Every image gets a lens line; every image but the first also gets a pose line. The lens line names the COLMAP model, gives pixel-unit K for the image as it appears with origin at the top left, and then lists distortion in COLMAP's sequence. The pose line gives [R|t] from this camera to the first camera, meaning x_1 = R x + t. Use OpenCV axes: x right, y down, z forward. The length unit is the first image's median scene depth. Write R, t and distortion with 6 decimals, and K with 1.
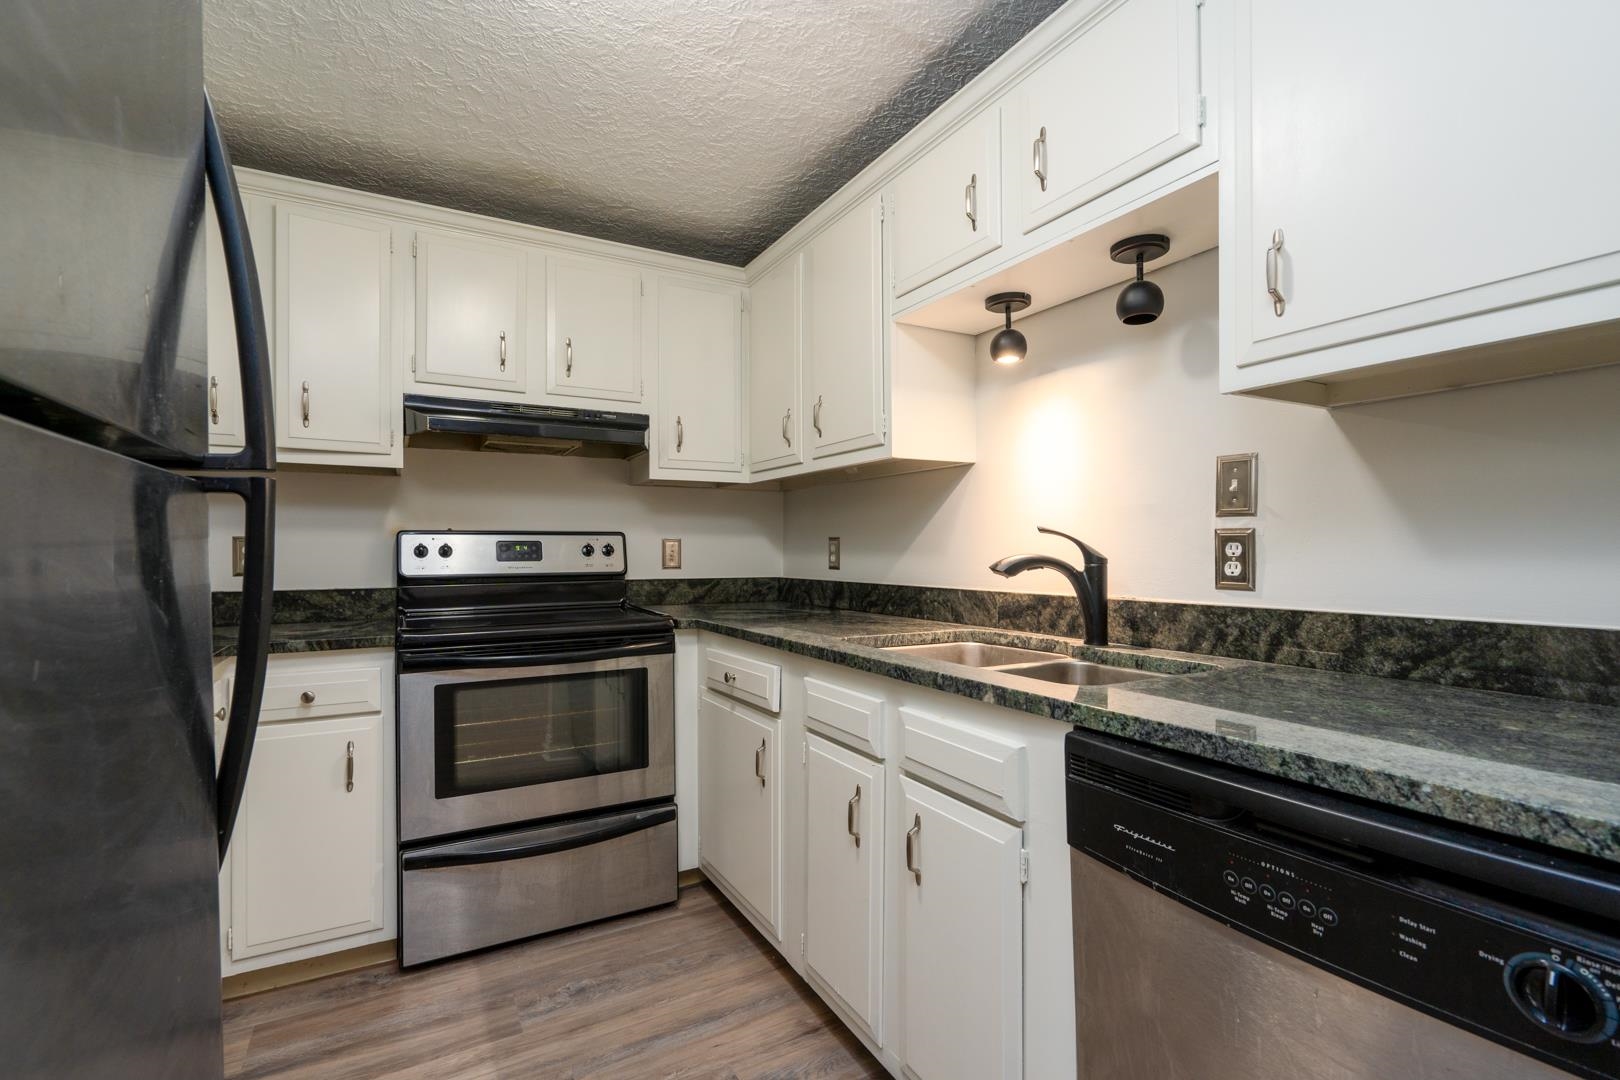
lens RADIAL K [[738.8, 0, 809.5], [0, 738.8, 544.5], [0, 0, 1]] dist [-0.001630, -0.000089]
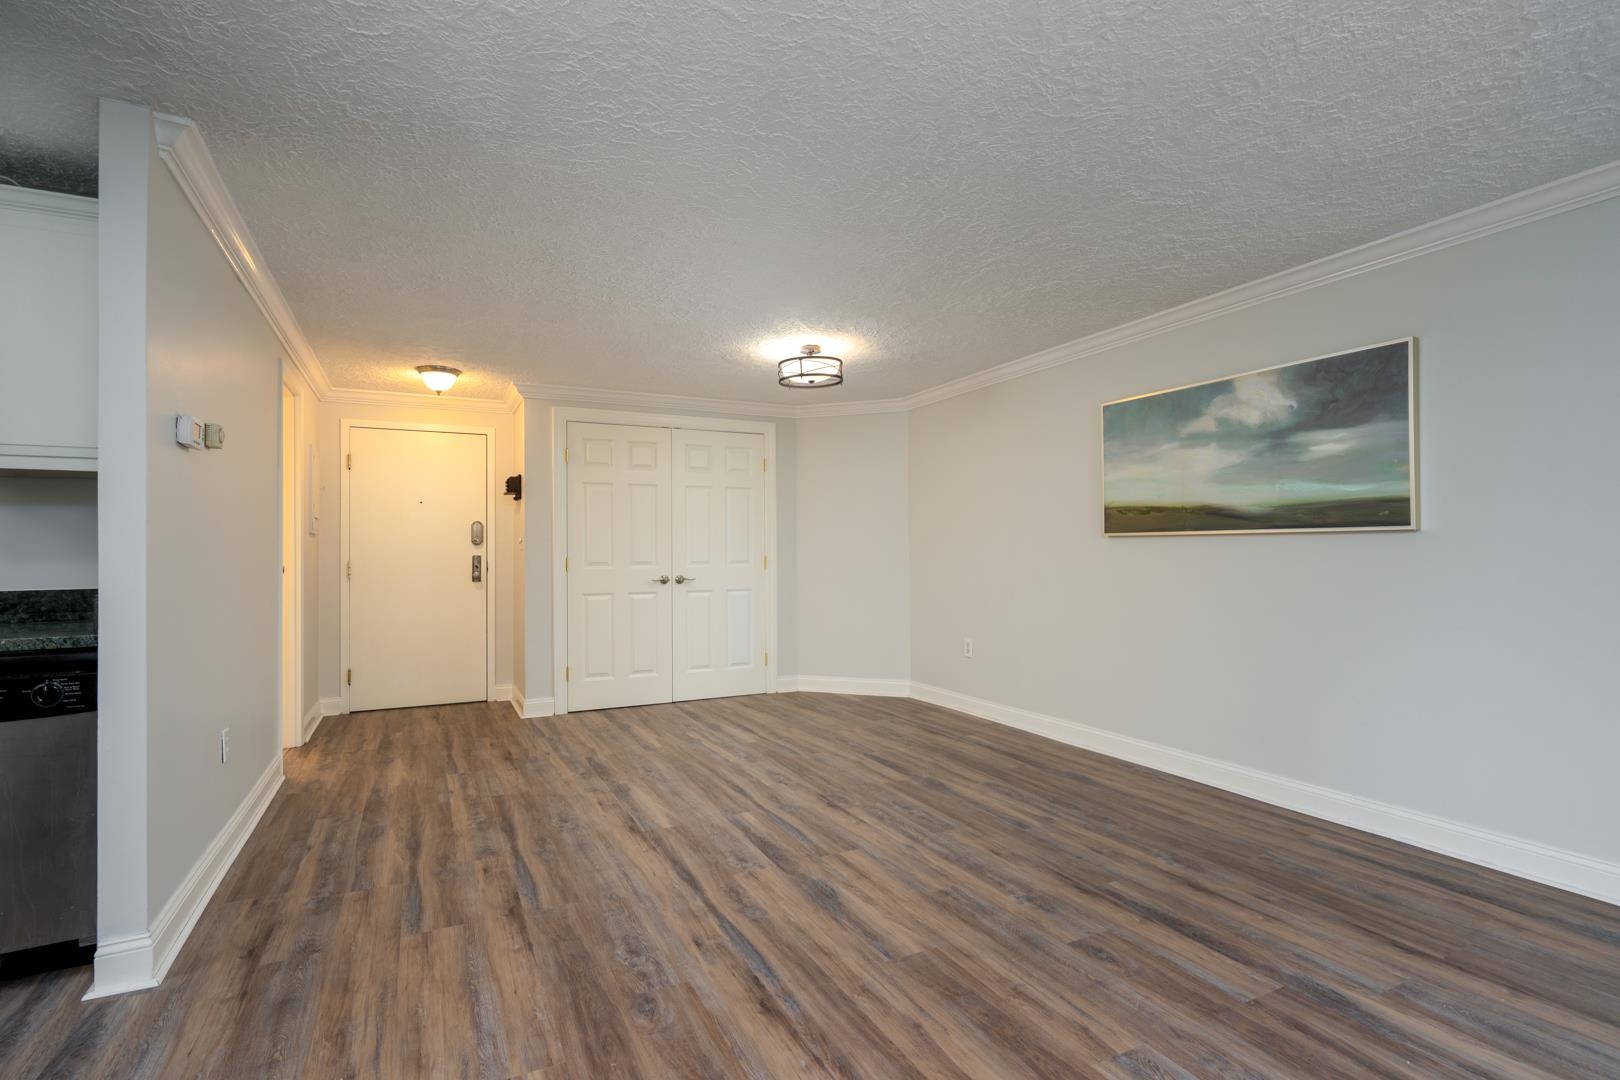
lens RADIAL K [[738.8, 0, 805.1], [0, 738.8, 543.5], [0, 0, 1]] dist [-0.001630, -0.000089]
pose [[0.049591, 0.012075, 0.998697, -1.168533], [-0.001390, 0.999927, -0.012021, -0.011477], [-0.998769, -0.000792, 0.049604, -1.406138]]
